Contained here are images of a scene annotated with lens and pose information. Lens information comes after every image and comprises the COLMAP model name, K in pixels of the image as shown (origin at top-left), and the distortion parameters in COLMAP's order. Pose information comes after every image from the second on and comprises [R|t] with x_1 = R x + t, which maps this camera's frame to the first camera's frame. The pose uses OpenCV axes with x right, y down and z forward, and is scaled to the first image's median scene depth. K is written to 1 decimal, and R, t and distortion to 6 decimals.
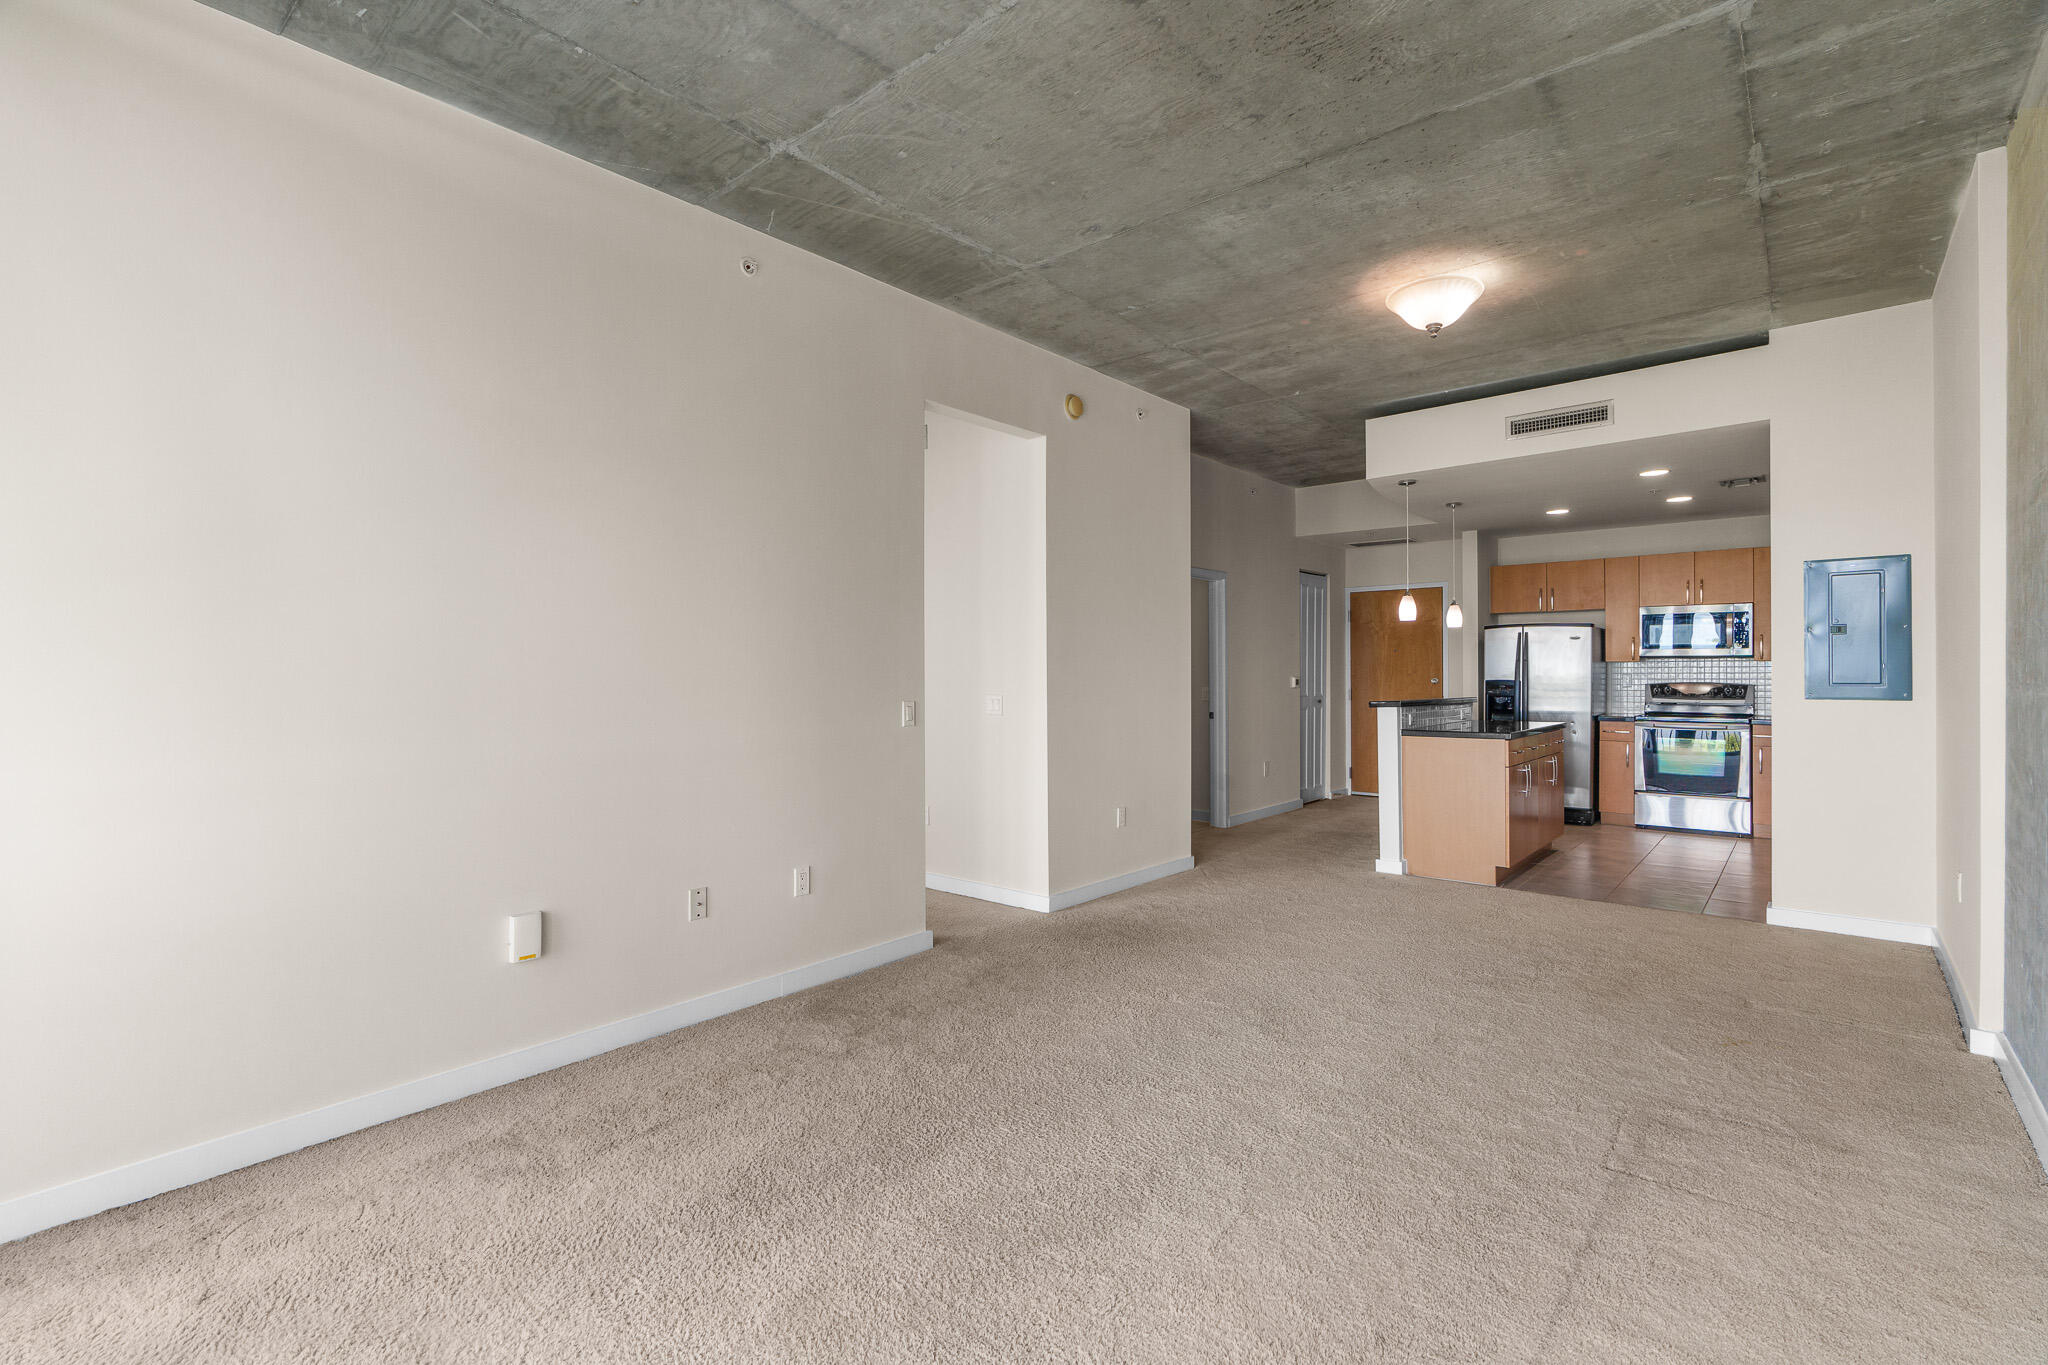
lens RADIAL K [[923.0, 0, 1030.9], [0, 923.0, 670.5], [0, 0, 1]] dist [-0.002662, 0.000174]
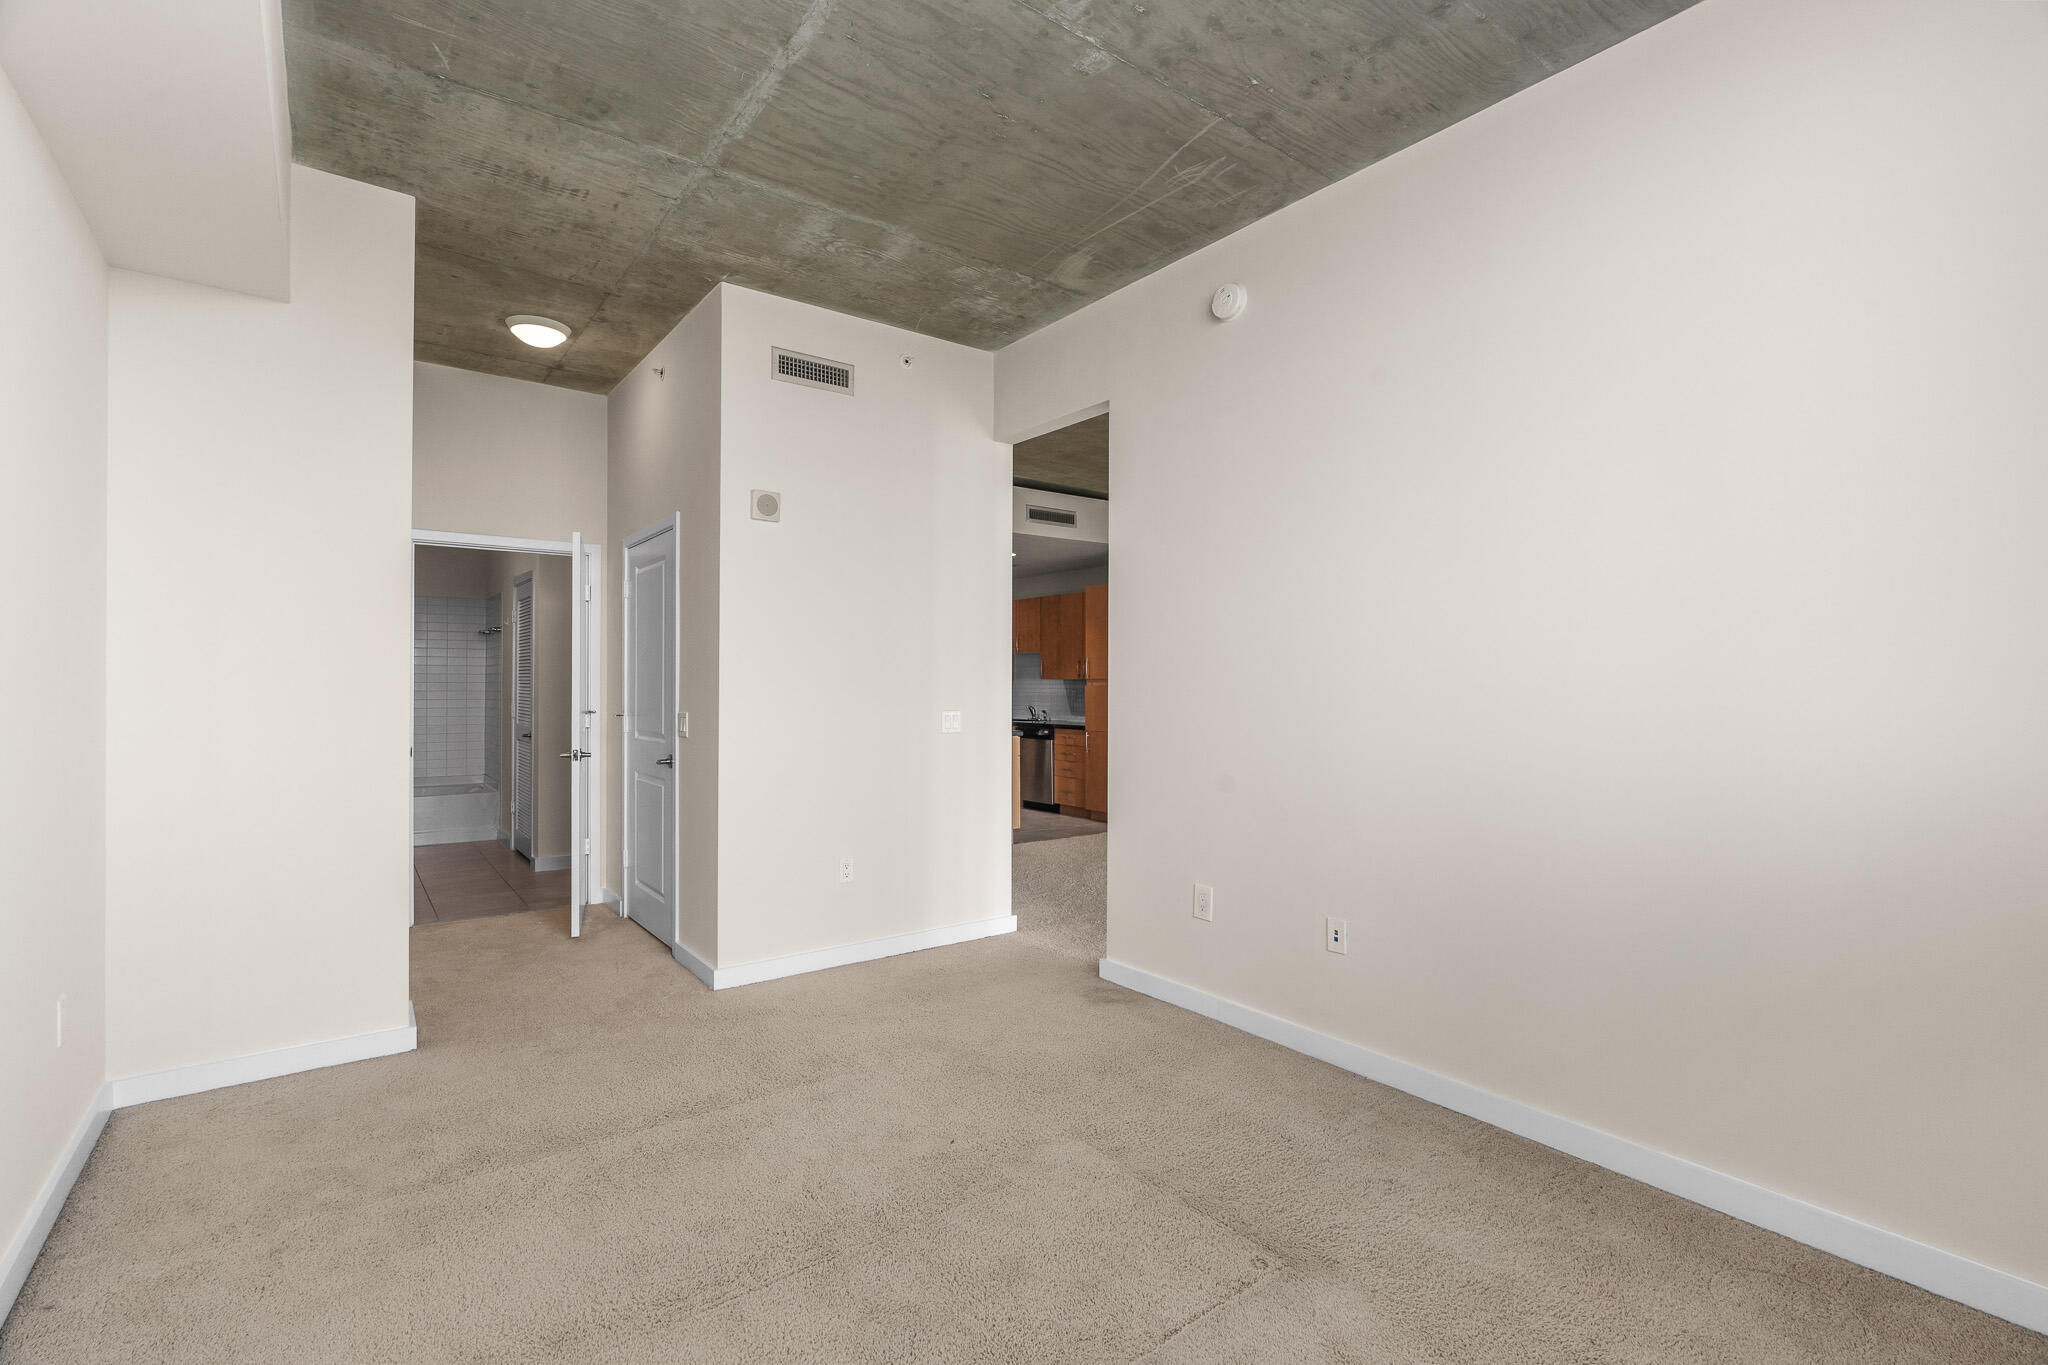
lens RADIAL K [[928.1, 0, 1012.5], [0, 928.1, 686.6], [0, 0, 1]] dist [0.001809, 0.000363]
pose [[0.223335, 0.003932, 0.974734, -0.607195], [-0.003561, 0.999988, -0.003218, 0.004437], [-0.974735, -0.002753, 0.223346, 0.500851]]
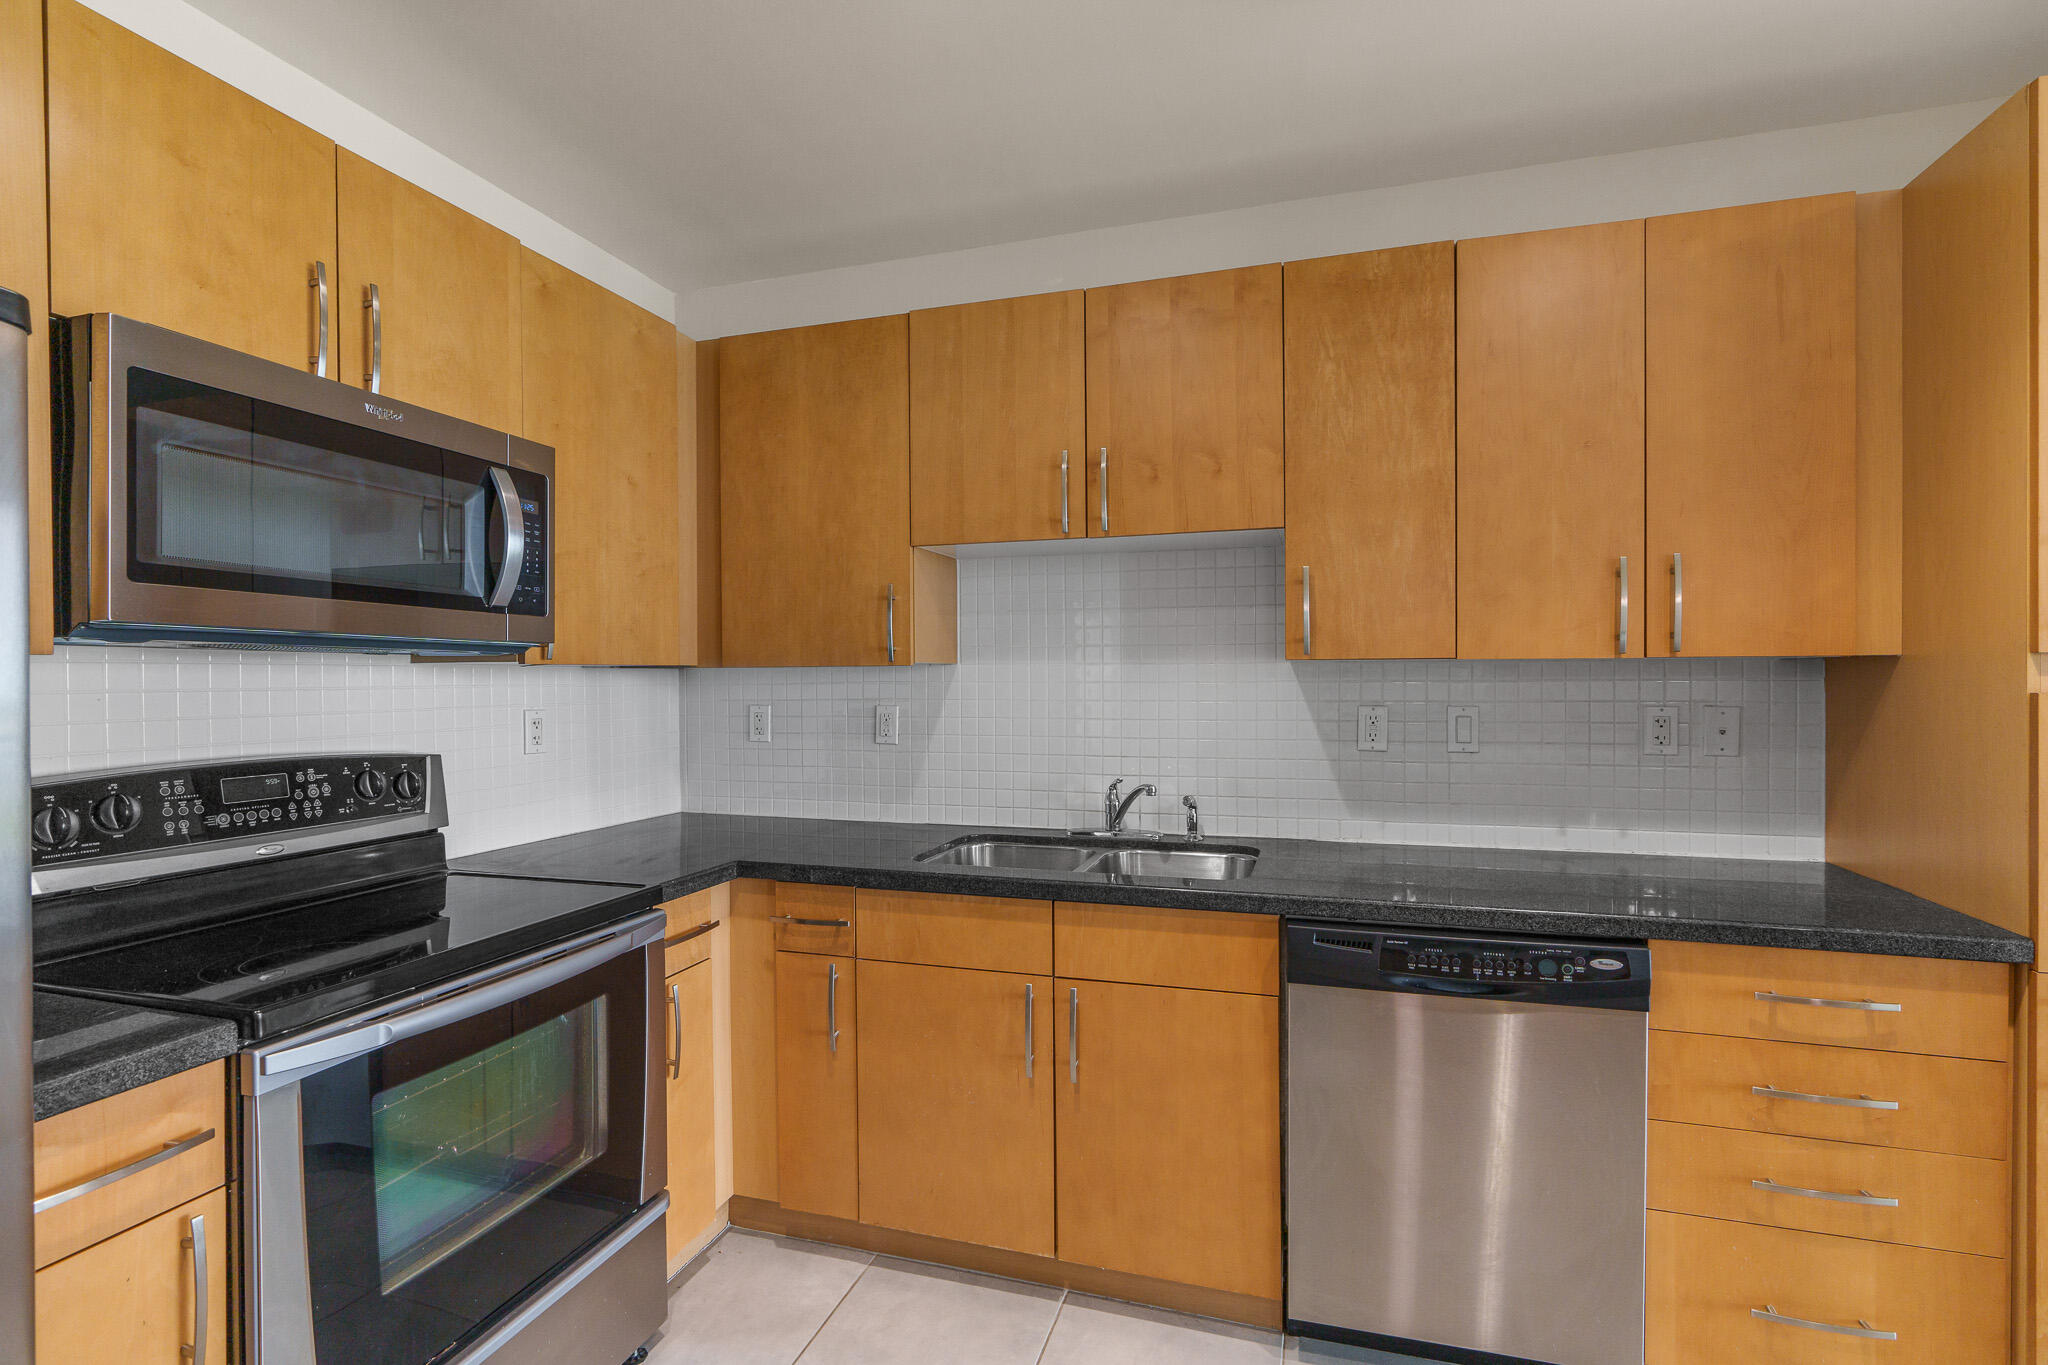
lens RADIAL K [[951.3, 0, 984.8], [0, 951.3, 683.2], [0, 0, 1]] dist [-0.003556, 0.000321]
pose [[-0.386938, 0.000103, 0.922106, 0.458140], [0.003661, 0.999992, 0.001425, -0.004572], [-0.922099, 0.003927, -0.386935, 0.946027]]
